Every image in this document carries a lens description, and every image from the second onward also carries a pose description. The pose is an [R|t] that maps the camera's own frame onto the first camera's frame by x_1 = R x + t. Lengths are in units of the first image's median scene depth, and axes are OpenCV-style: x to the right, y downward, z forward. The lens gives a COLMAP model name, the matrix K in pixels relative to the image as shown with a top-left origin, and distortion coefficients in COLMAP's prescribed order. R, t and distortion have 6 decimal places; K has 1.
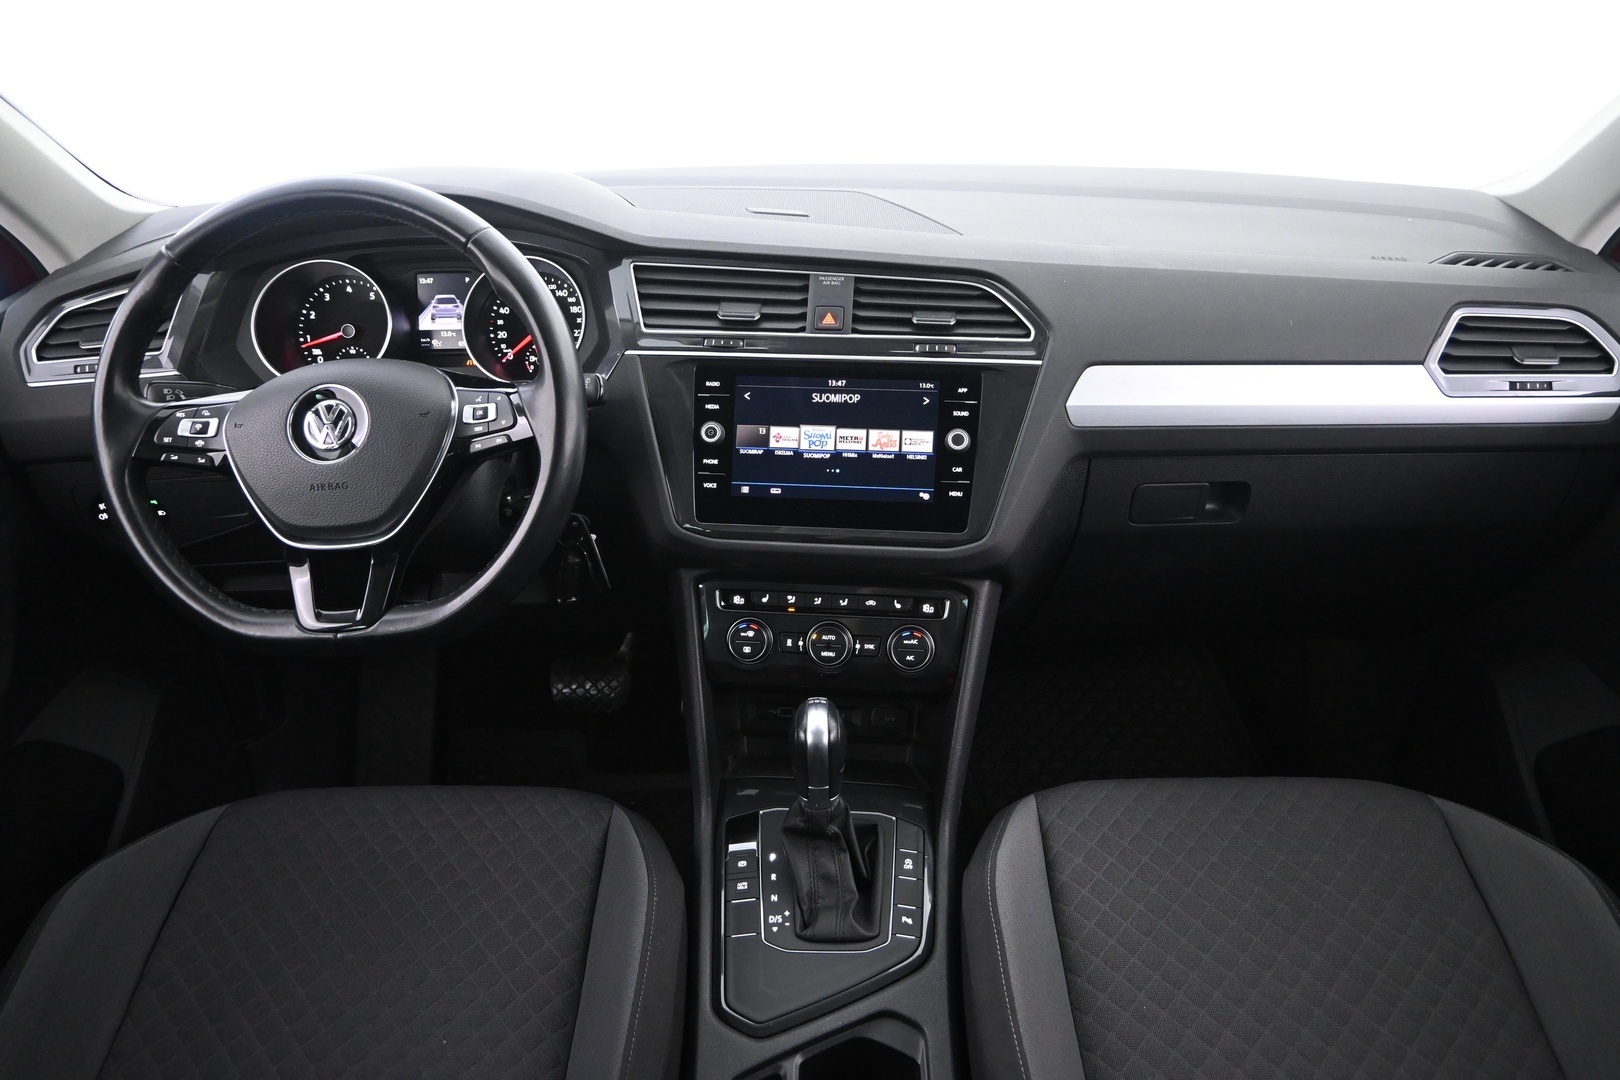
lens RADIAL K [[1102.2, 0, 813.3], [0, 1102.2, 533.6], [0, 0, 1]] dist [-0.005608, 0.003395]
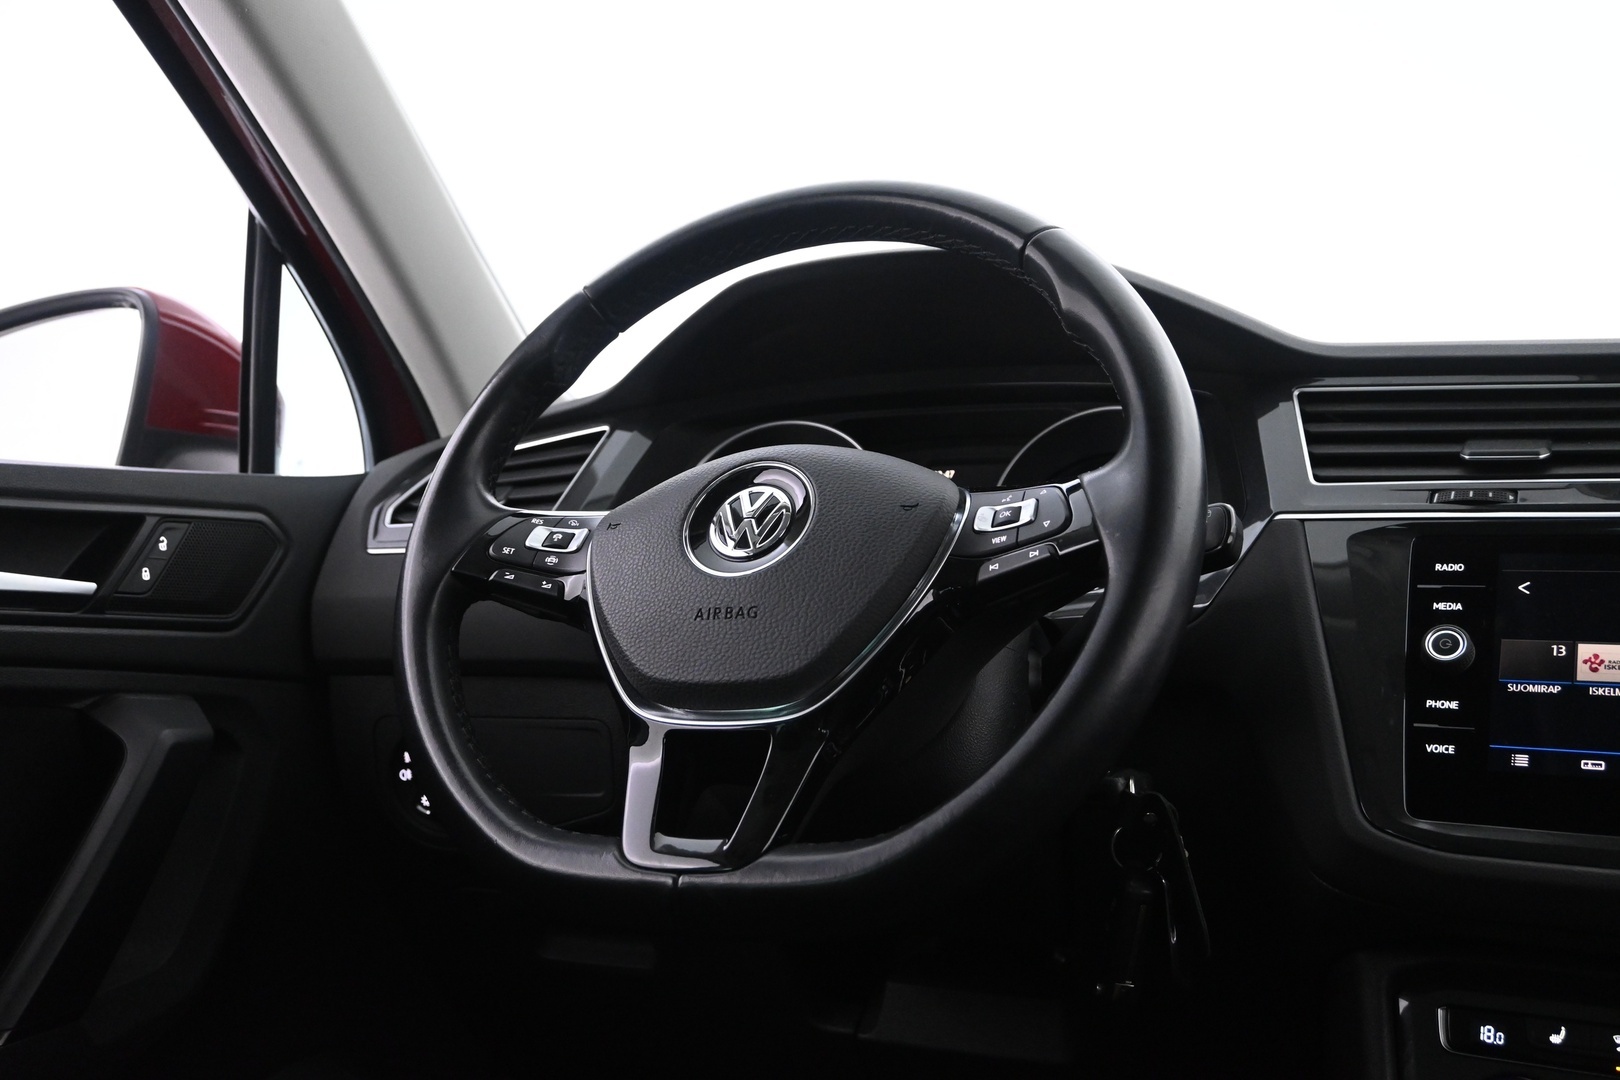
lens RADIAL K [[1579.5, 0, 807.1], [0, 1579.5, 535.5], [0, 0, 1]] dist [-0.015248, 0.000000]
pose [[0.913532, 0.006201, -0.406719, -0.075752], [-0.191682, 0.888468, -0.416993, 0.240407], [0.358771, 0.458897, 0.812833, 0.337302]]
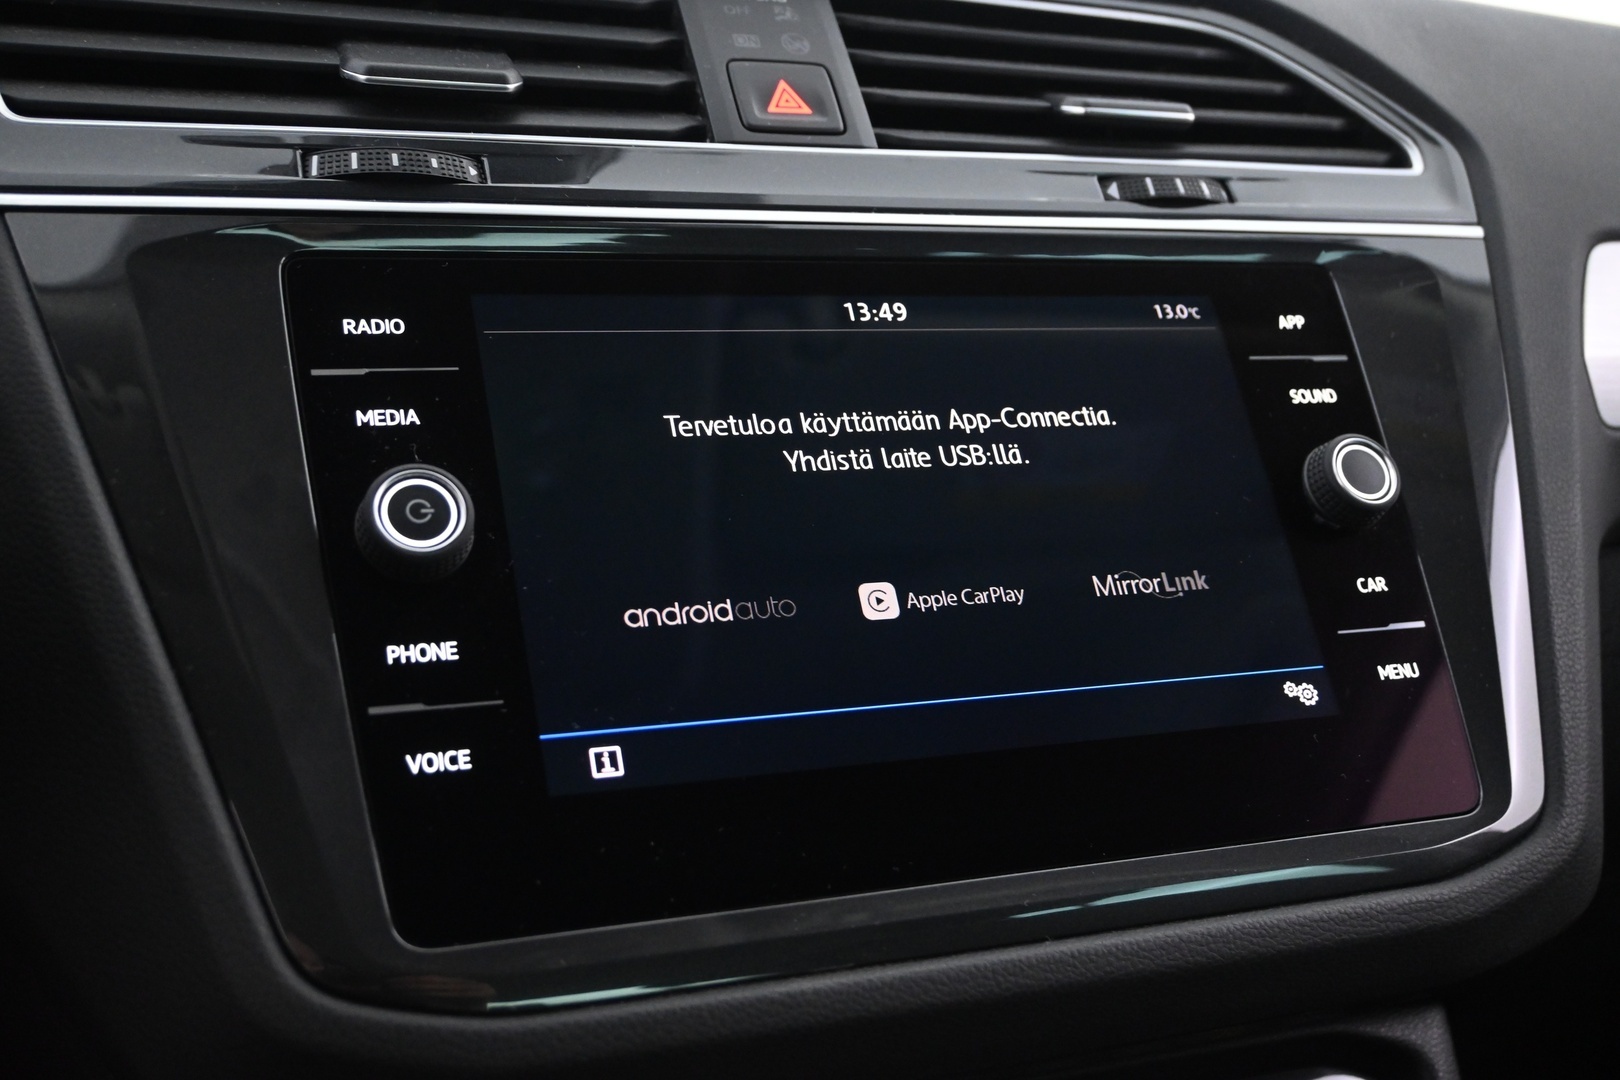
lens RADIAL K [[1733.5, 0, 818.5], [0, 1733.5, 557.0], [0, 0, 1]] dist [0.008224, 0.000000]
pose [[0.890656, -0.059638, 0.450749, -0.196909], [0.188456, 0.950616, -0.246605, 0.015106], [-0.413782, 0.304586, 0.857911, 0.766723]]
